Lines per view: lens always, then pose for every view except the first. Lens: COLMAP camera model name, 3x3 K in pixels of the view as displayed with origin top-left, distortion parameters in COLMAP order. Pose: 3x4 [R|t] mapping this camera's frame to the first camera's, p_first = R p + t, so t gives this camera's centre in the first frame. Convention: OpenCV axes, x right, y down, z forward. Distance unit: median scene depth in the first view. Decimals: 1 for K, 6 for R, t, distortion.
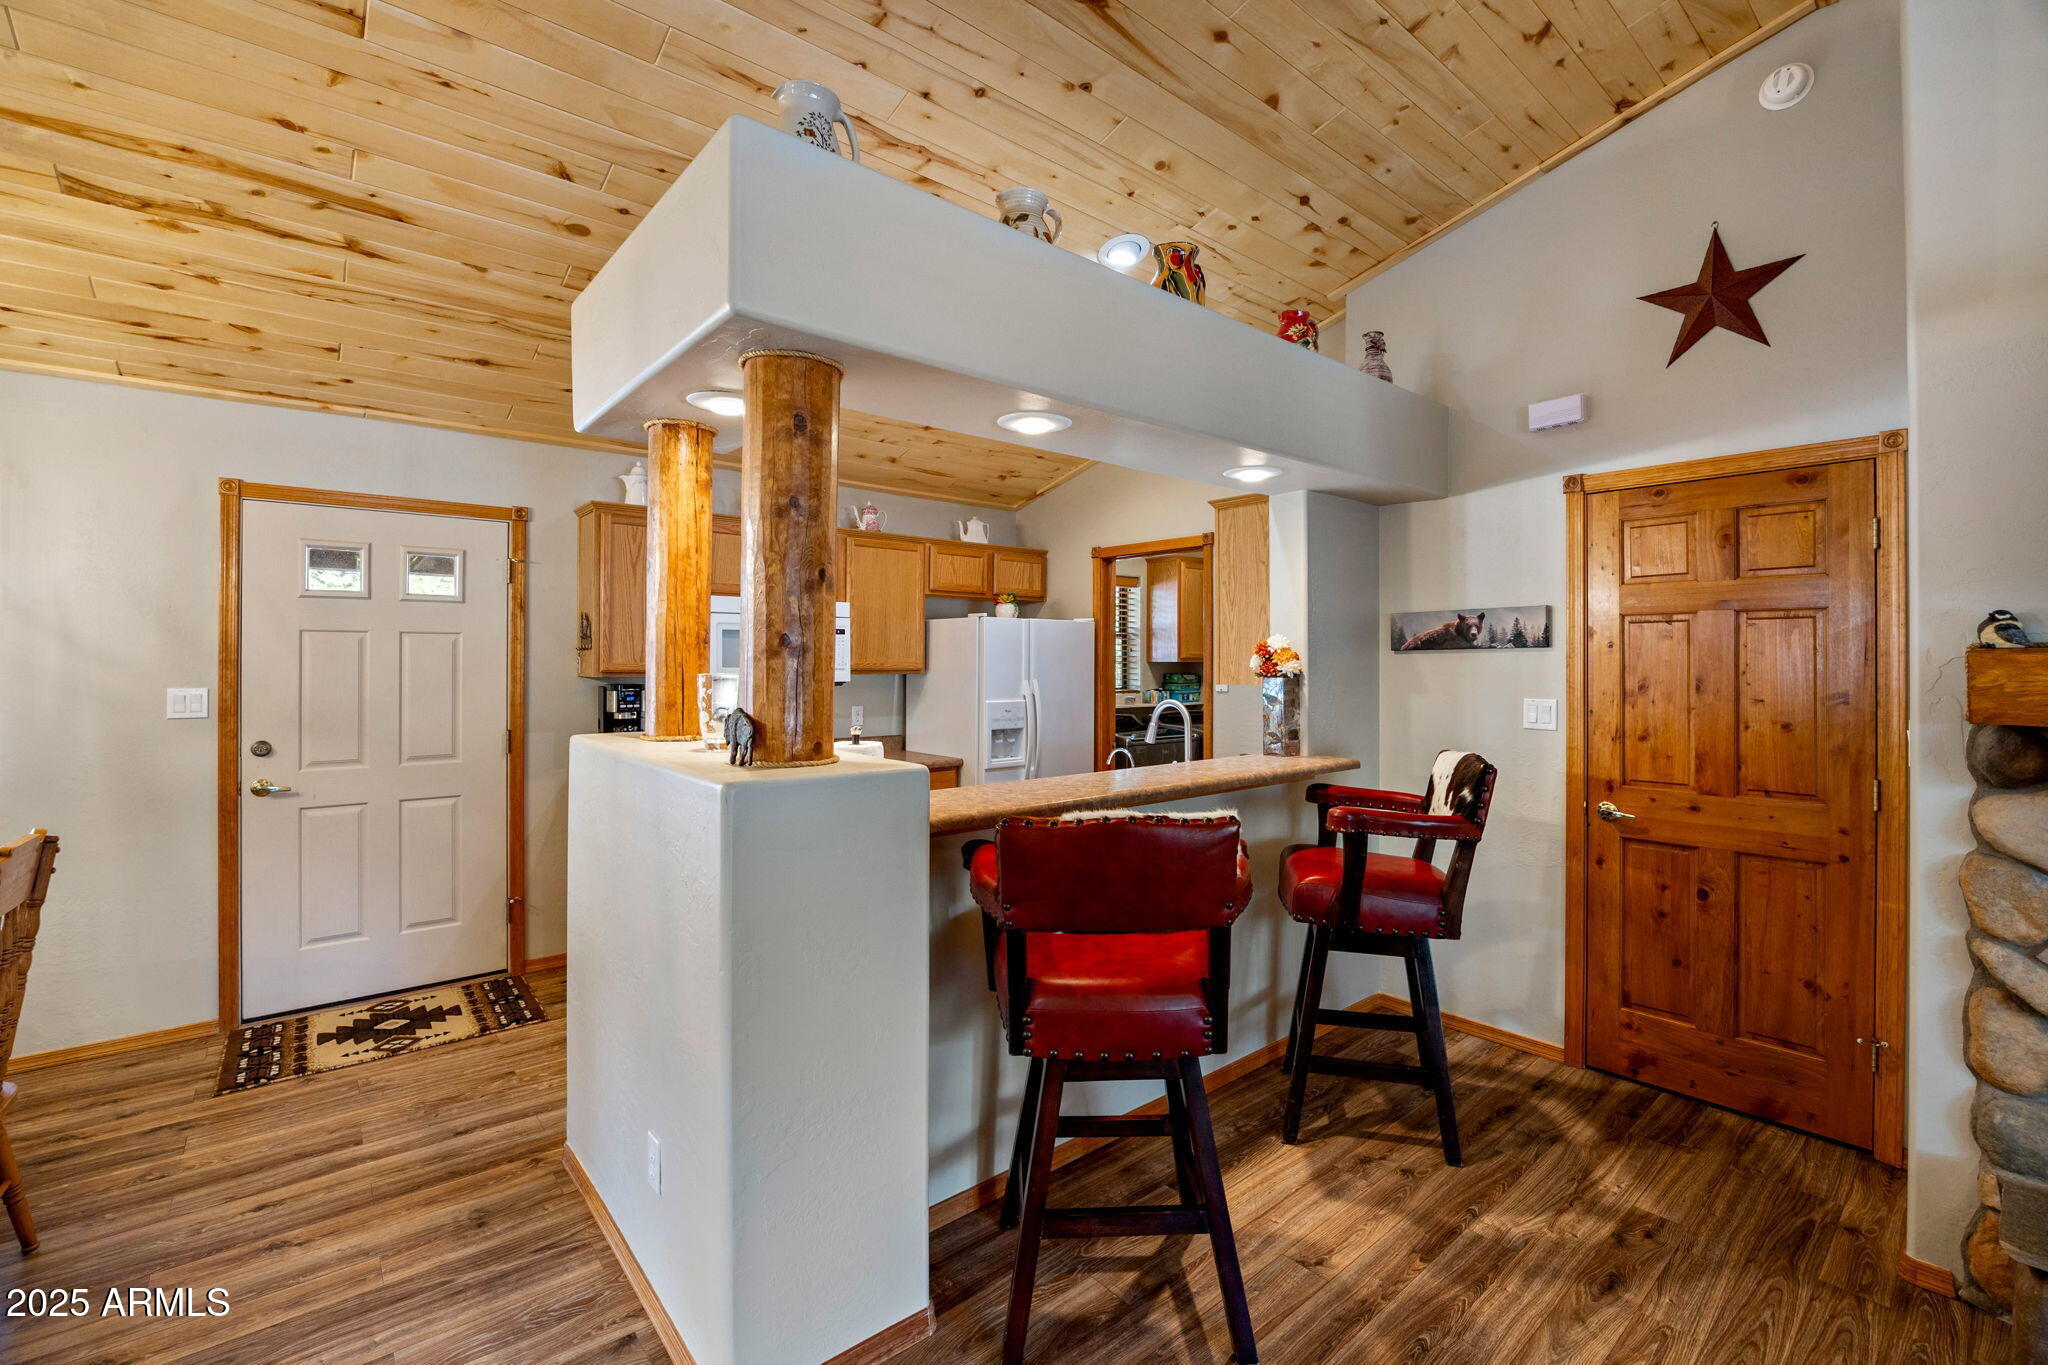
lens RADIAL K [[875.2, 0, 1039.5], [0, 875.2, 663.0], [0, 0, 1]] dist [-0.021342, 0.001051]
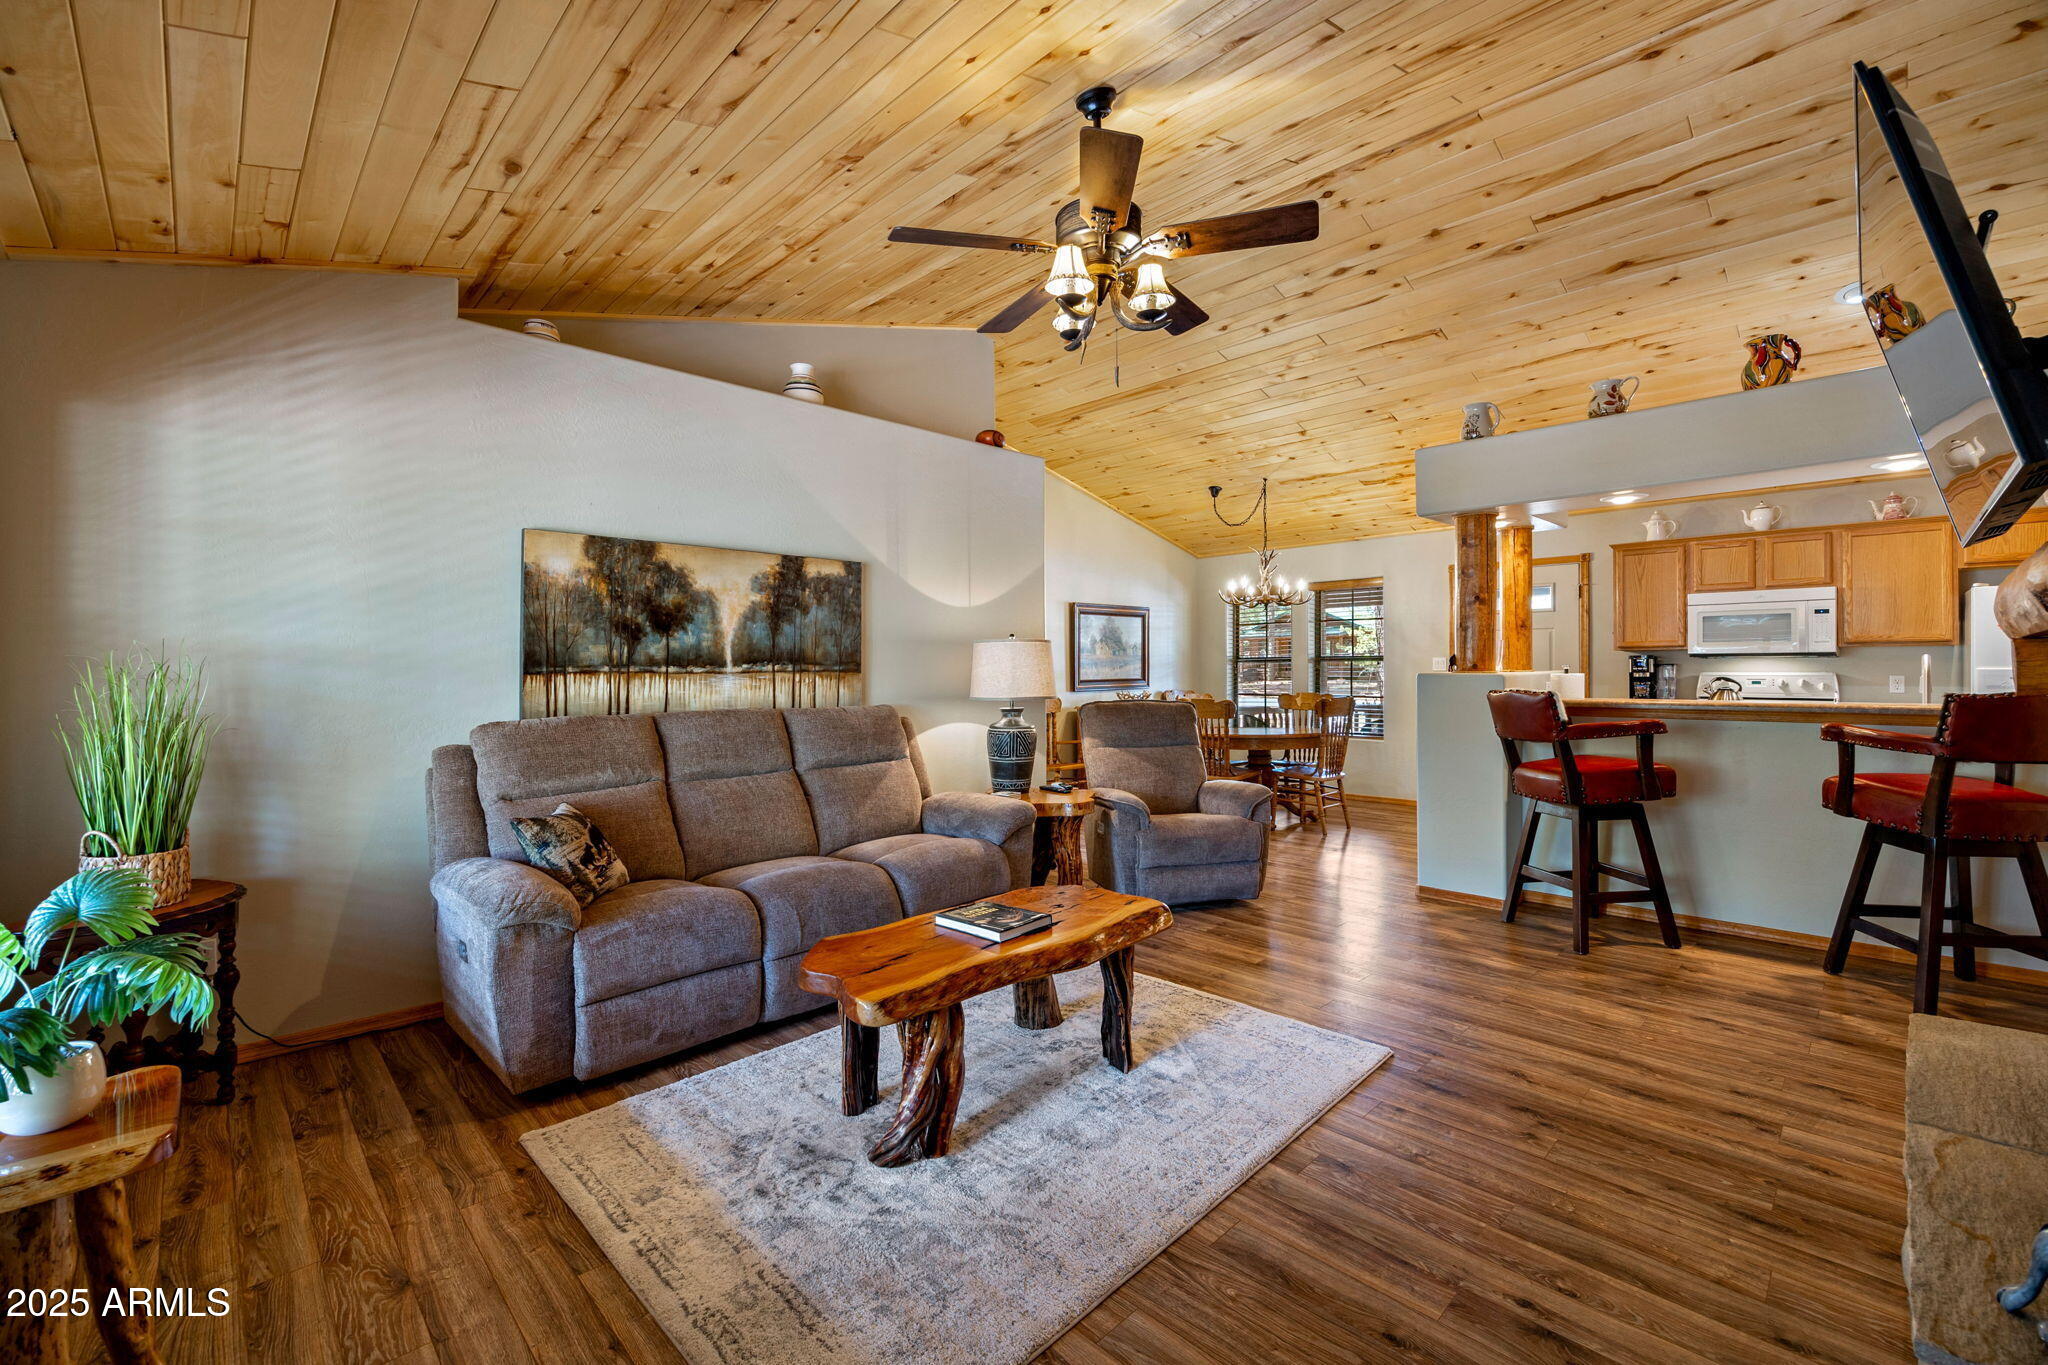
lens RADIAL K [[875.2, 0, 1019.0], [0, 875.2, 672.8], [0, 0, 1]] dist [-0.021342, 0.001051]
pose [[0.069261, 0.000518, -0.997598, 1.415468], [0.003349, 0.999994, 0.000752, 0.071668], [0.997593, -0.003393, 0.069259, -0.325582]]
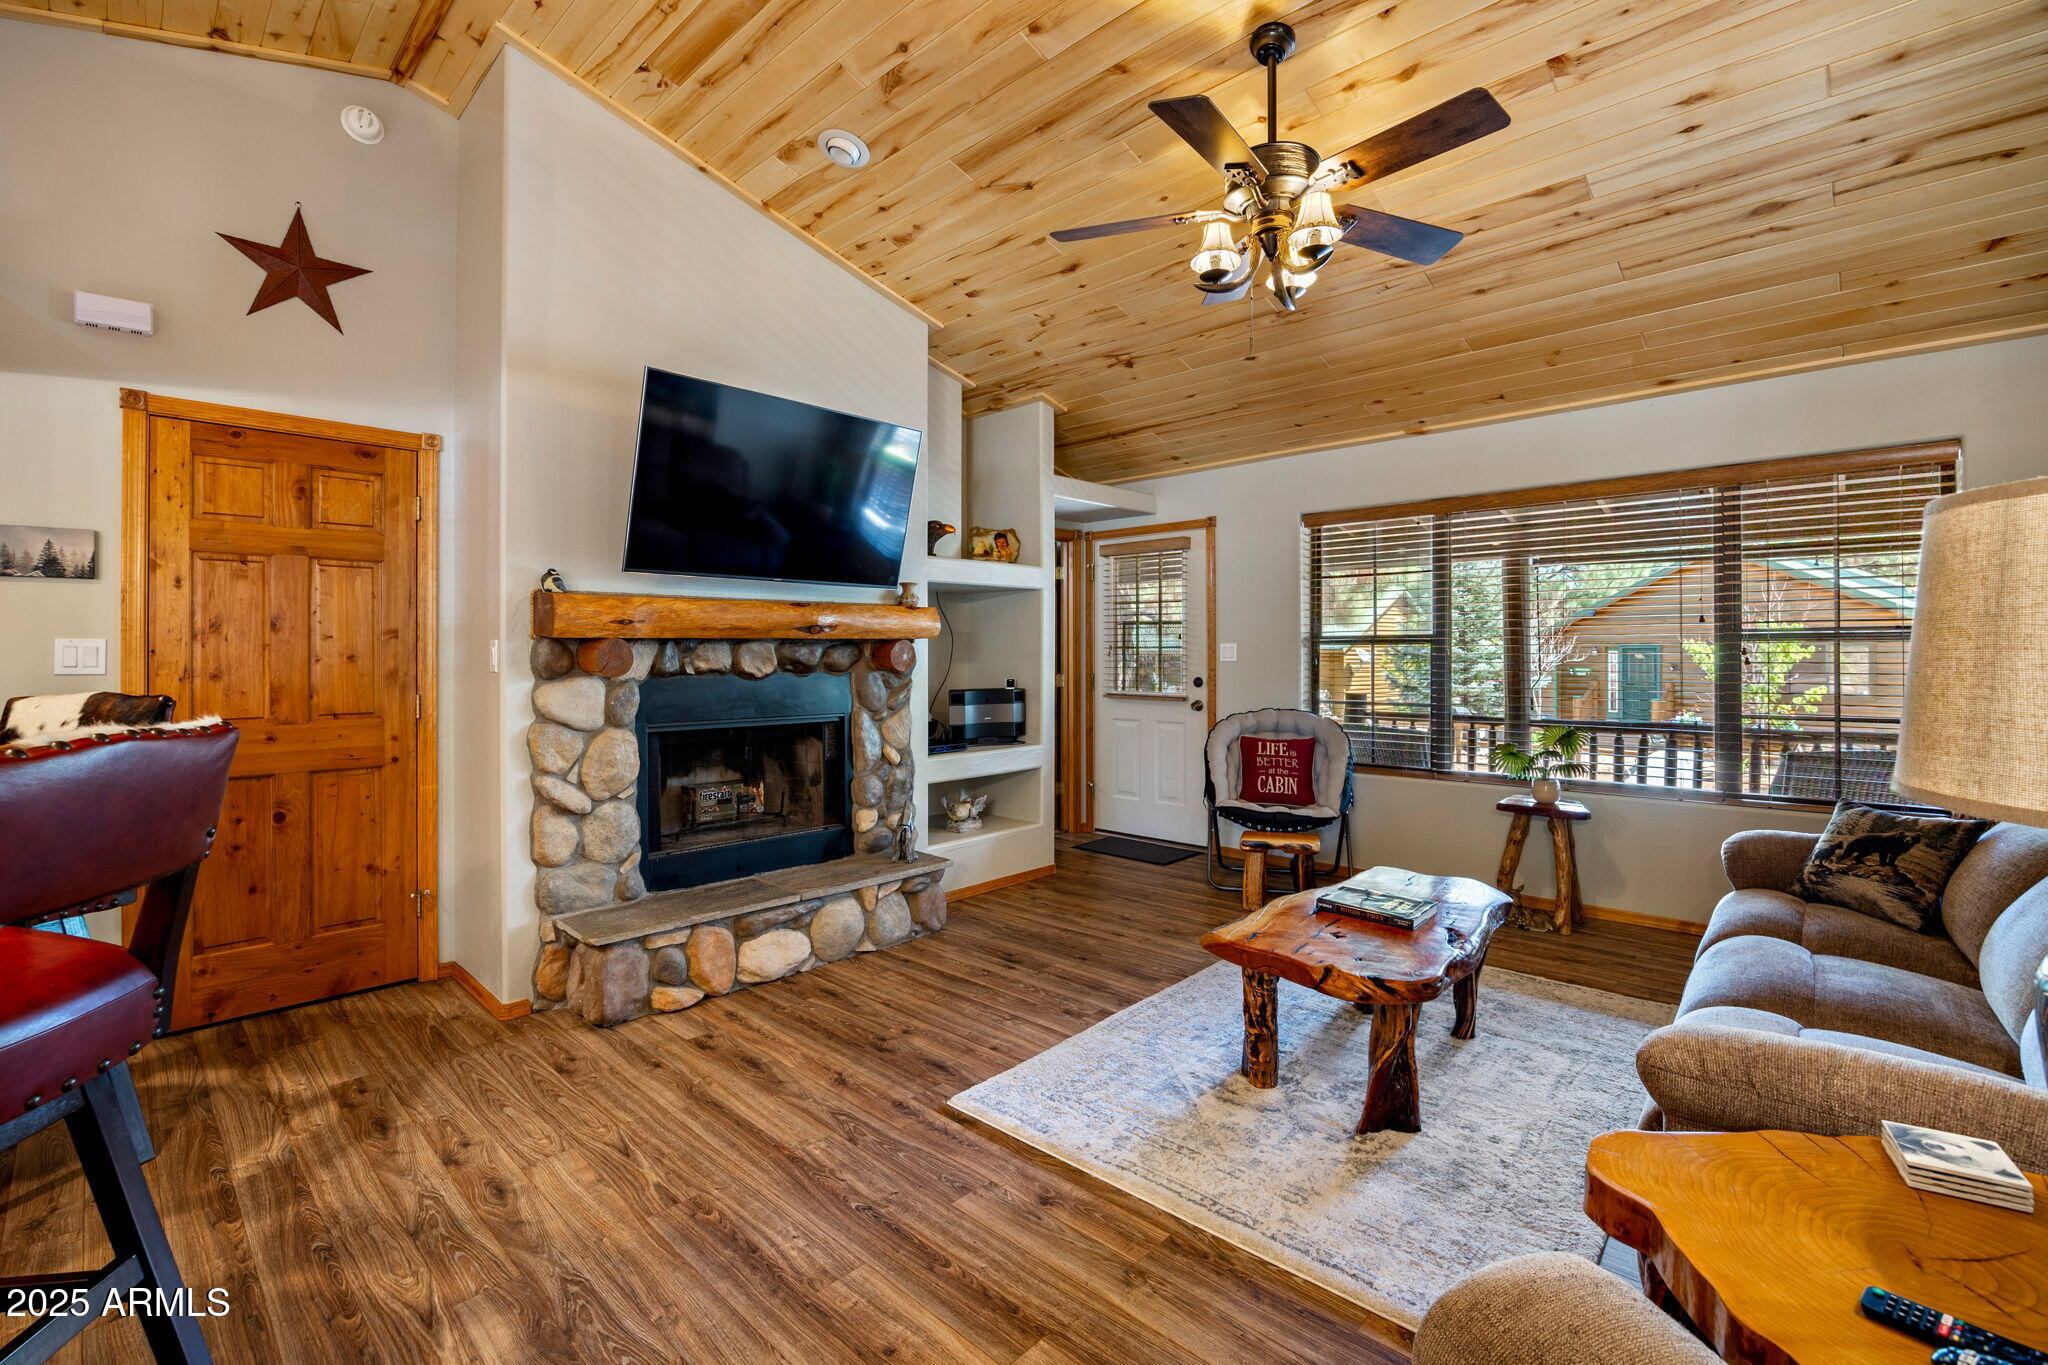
lens RADIAL K [[875.2, 0, 1031.9], [0, 875.2, 672.5], [0, 0, 1]] dist [-0.021342, 0.001051]
pose [[-0.115329, -0.025182, 0.993008, -0.401693], [0.005213, 0.999650, 0.025955, 0.062415], [-0.993314, 0.008170, -0.115157, 0.182664]]
